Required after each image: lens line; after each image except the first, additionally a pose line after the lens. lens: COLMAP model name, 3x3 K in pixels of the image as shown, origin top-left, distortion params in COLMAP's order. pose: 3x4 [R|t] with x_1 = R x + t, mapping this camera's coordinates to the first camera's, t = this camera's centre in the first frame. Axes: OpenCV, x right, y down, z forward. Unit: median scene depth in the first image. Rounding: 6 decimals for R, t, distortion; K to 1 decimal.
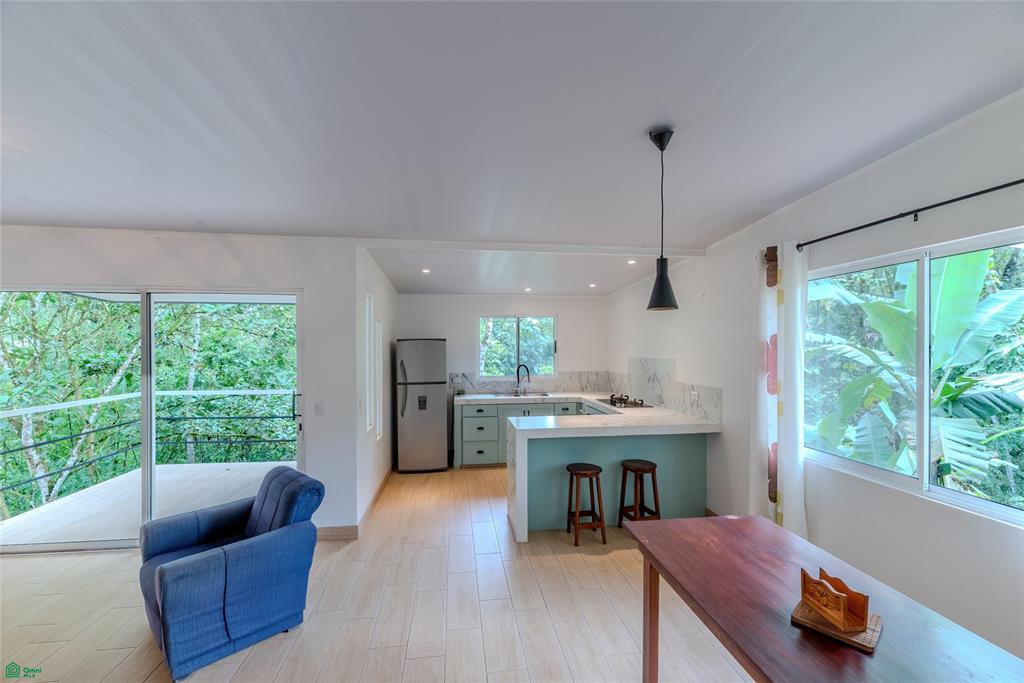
lens RADIAL K [[434.0, 0, 512.0], [0, 434.0, 341.5], [0, 0, 1]] dist [-0.001627, -0.000371]
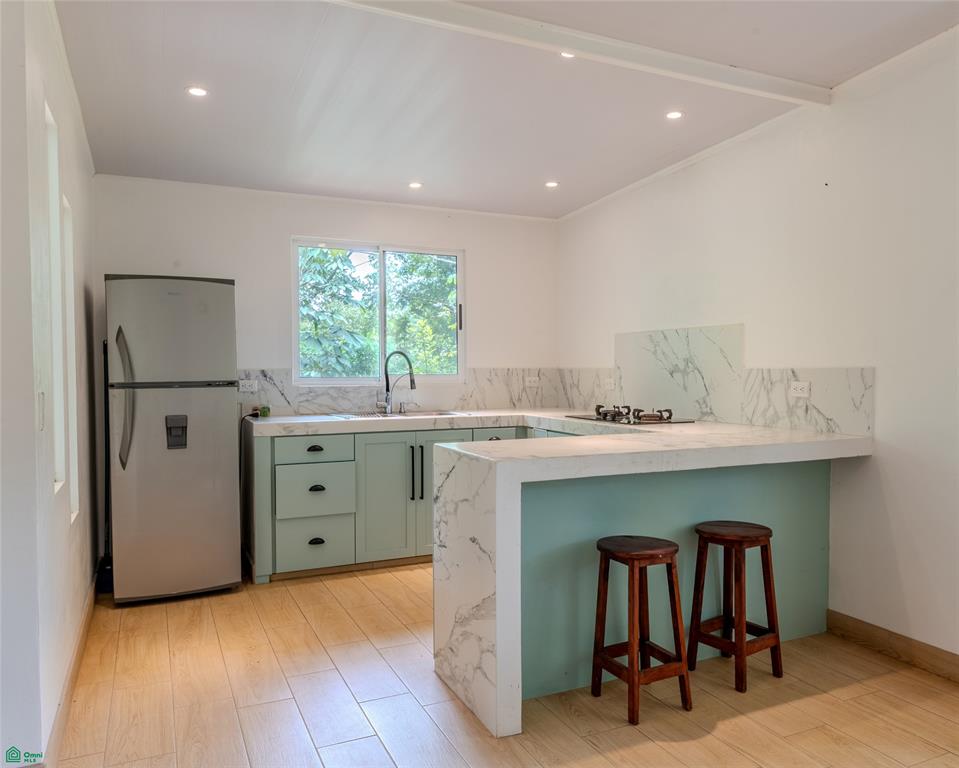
lens RADIAL K [[719.3, 0, 482.1], [0, 719.3, 399.2], [0, 0, 1]] dist [0.009474, 0.002371]
pose [[0.947528, -0.007548, 0.319585, -0.152109], [-0.003785, 0.999386, 0.034826, 0.086337], [-0.319651, -0.034208, 0.946918, 0.264072]]
